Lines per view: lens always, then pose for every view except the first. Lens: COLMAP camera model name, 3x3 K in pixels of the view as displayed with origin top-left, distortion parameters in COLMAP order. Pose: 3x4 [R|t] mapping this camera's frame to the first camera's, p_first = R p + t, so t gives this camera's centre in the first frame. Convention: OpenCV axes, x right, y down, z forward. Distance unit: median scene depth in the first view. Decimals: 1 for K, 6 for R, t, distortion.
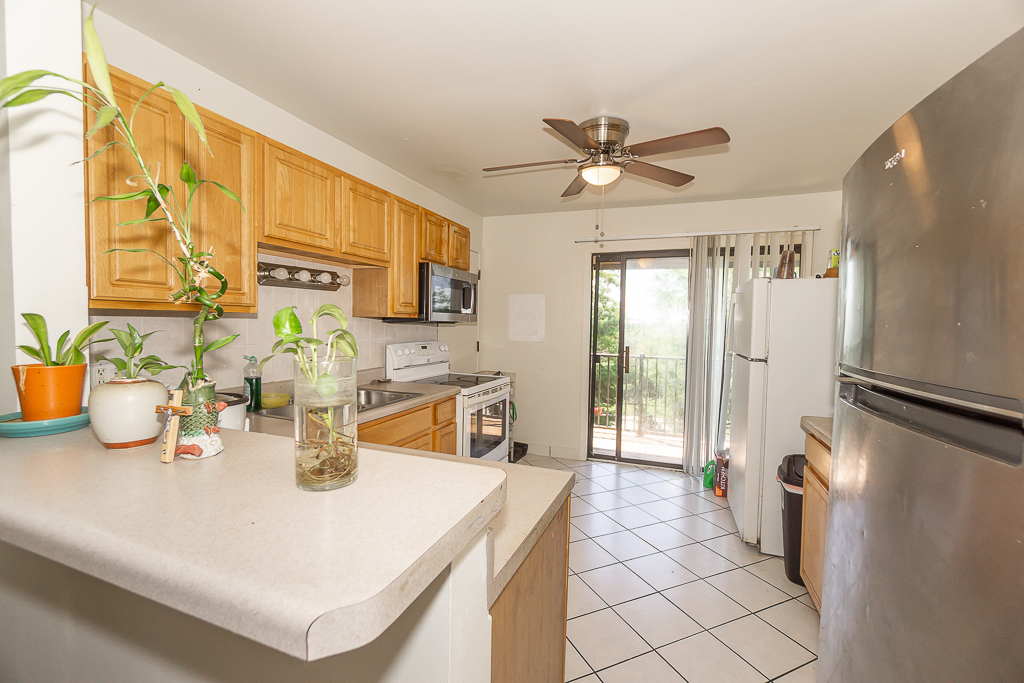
lens RADIAL K [[443.1, 0, 512.0], [0, 443.1, 341.5], [0, 0, 1]] dist [-0.000093, -0.000388]
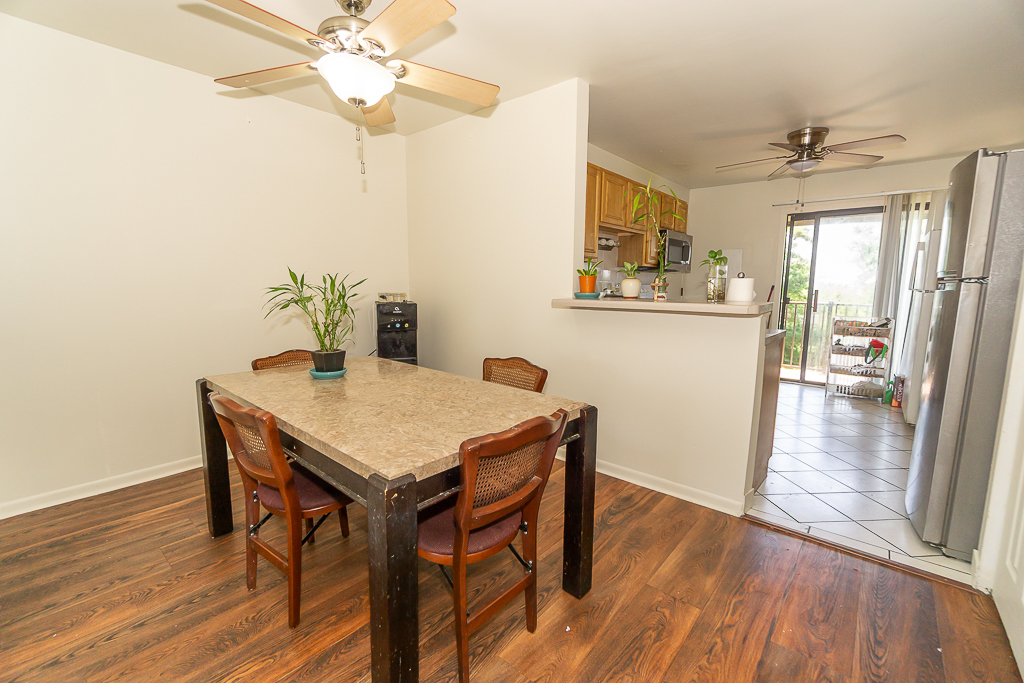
lens RADIAL K [[437.7, 0, 498.5], [0, 437.7, 340.5], [0, 0, 1]] dist [-0.017473, 0.000181]
pose [[0.930789, 0.036205, -0.363760, -0.122592], [-0.005916, 0.996445, 0.084037, 0.058518], [0.365509, -0.076069, 0.927694, -0.462589]]
